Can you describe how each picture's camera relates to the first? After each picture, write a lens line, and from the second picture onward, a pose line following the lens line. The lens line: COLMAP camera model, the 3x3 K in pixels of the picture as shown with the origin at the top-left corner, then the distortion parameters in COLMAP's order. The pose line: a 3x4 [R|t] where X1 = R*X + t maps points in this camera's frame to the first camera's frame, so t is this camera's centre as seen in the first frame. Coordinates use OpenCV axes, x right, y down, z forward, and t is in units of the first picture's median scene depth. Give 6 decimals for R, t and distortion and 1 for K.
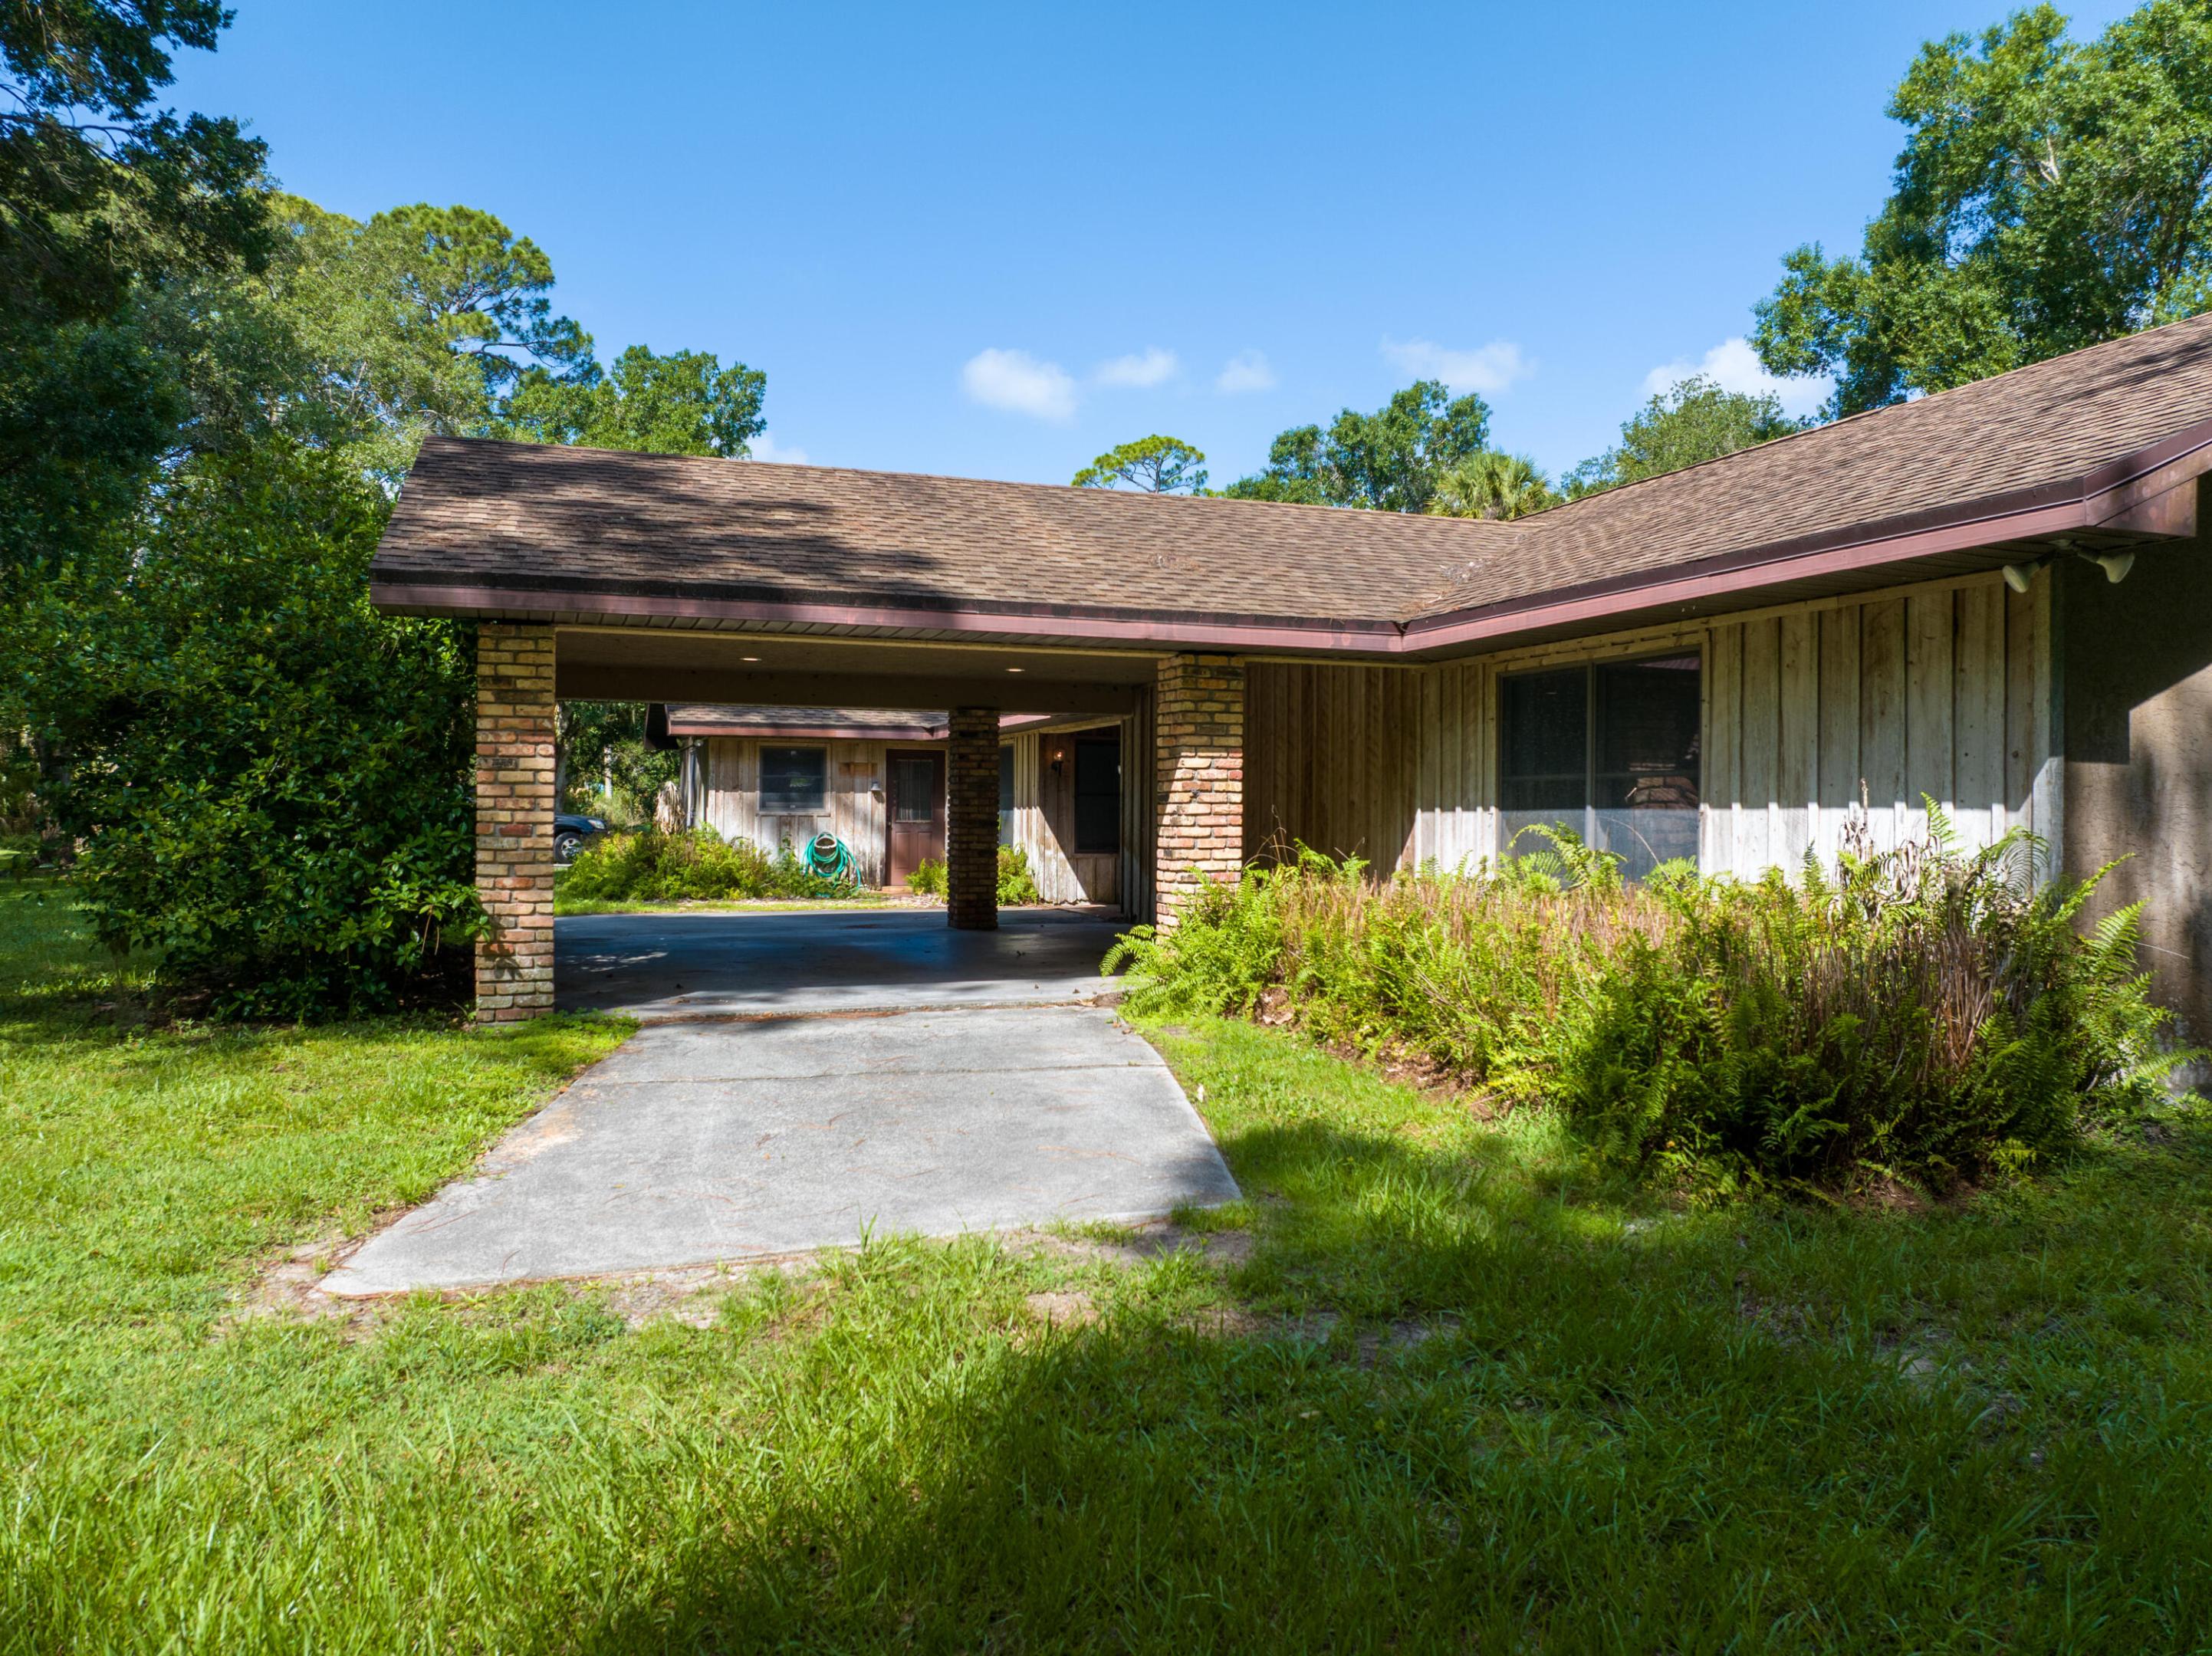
lens RADIAL K [[1549.7, 0, 1099.8], [0, 1549.7, 829.4], [0, 0, 1]] dist [-0.040372, 0.009108]
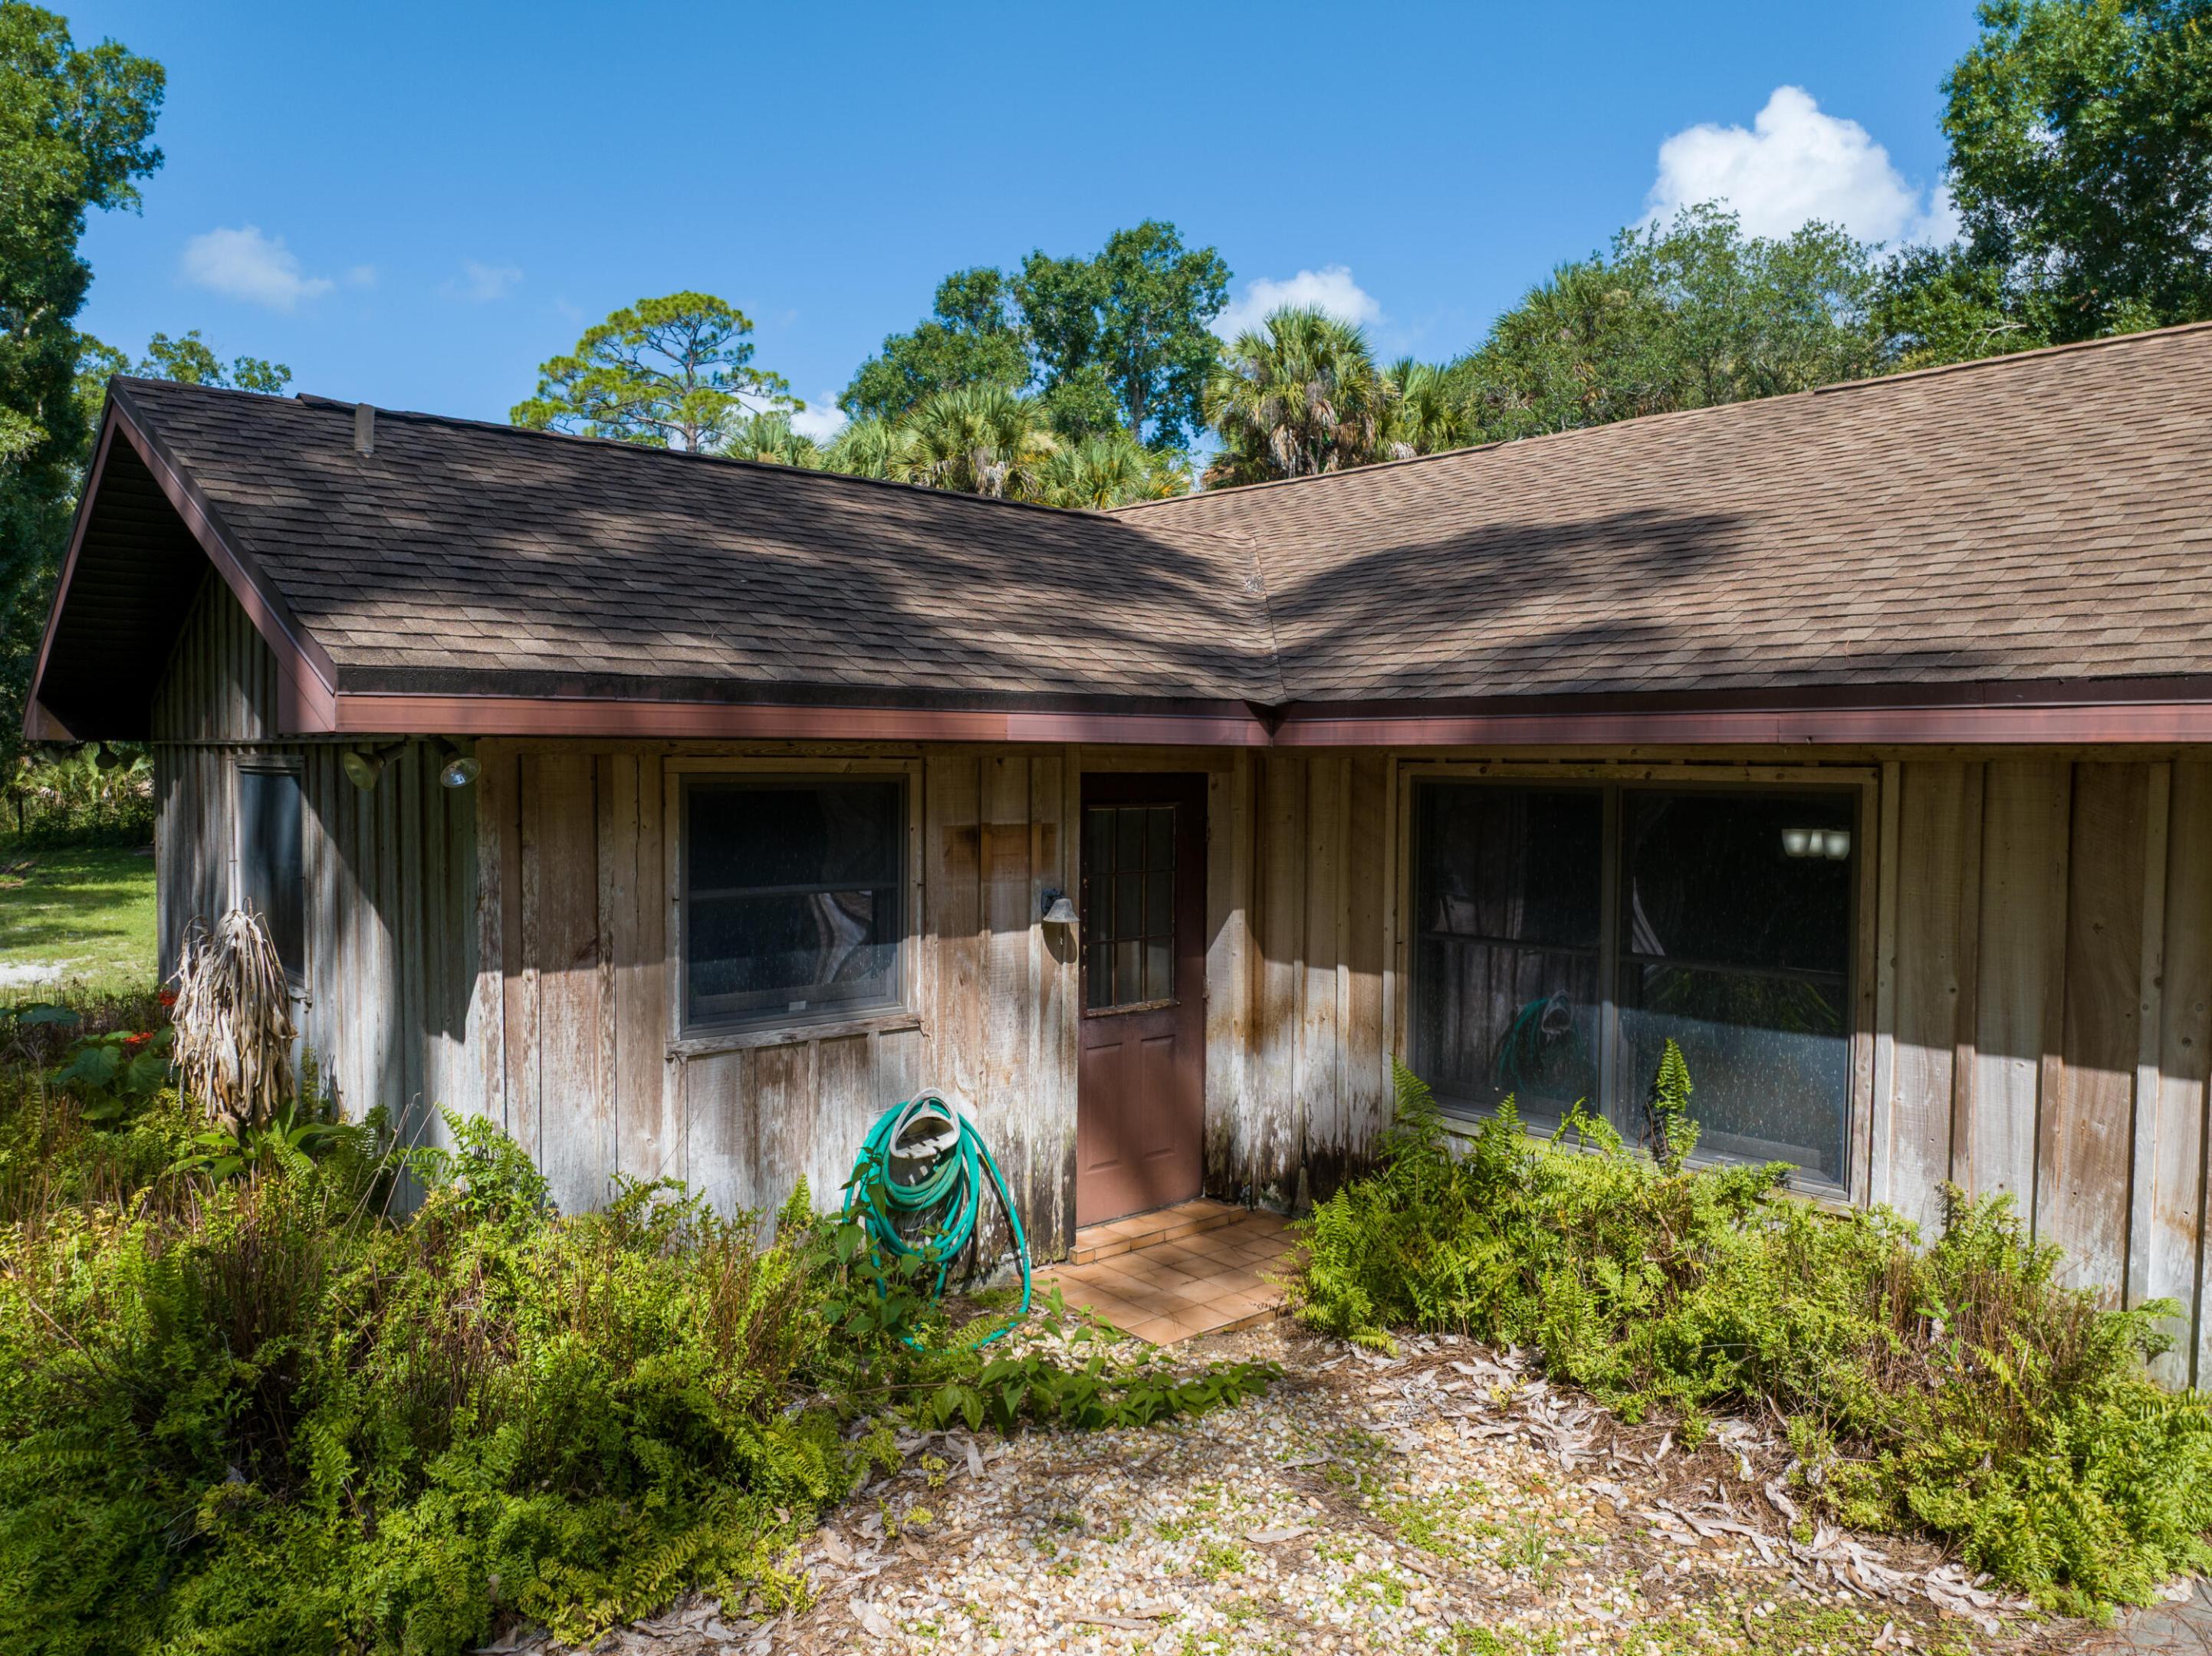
lens RADIAL K [[1549.7, 0, 1114.2], [0, 1549.7, 837.9], [0, 0, 1]] dist [-0.040372, 0.009108]
pose [[0.926772, -0.014602, 0.375339, -0.099325], [-0.002287, 0.999006, 0.044512, -0.021895], [-0.375616, -0.042111, 0.925818, 0.300274]]
